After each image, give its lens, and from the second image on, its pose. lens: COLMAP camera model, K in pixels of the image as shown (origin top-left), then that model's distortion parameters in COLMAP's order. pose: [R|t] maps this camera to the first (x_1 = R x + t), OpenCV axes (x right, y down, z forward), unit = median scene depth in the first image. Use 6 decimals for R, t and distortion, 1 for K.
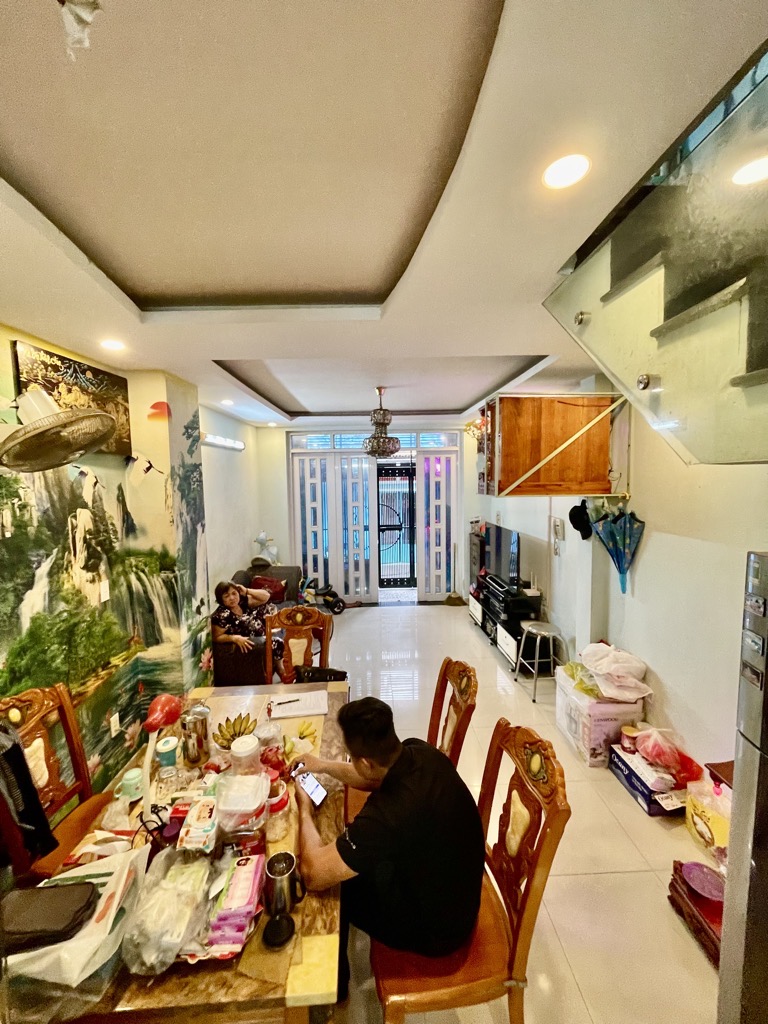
lens RADIAL K [[413.7, 0, 386.6], [0, 413.7, 508.4], [0, 0, 1]] dist [-0.001618, -0.000043]
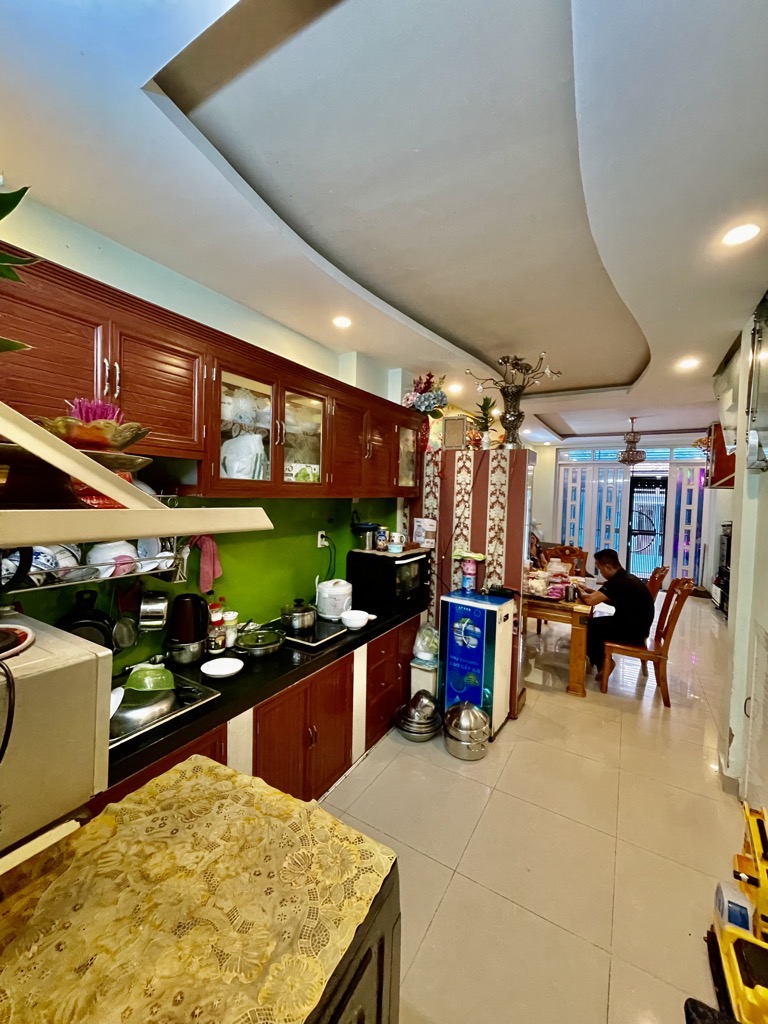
lens RADIAL K [[413.7, 0, 388.5], [0, 413.7, 507.9], [0, 0, 1]] dist [-0.001618, -0.000043]
pose [[0.839596, 0.059030, -0.539995, 0.051302], [-0.083137, 0.996330, -0.020349, 0.099732], [0.536812, 0.061978, 0.841422, -0.519347]]
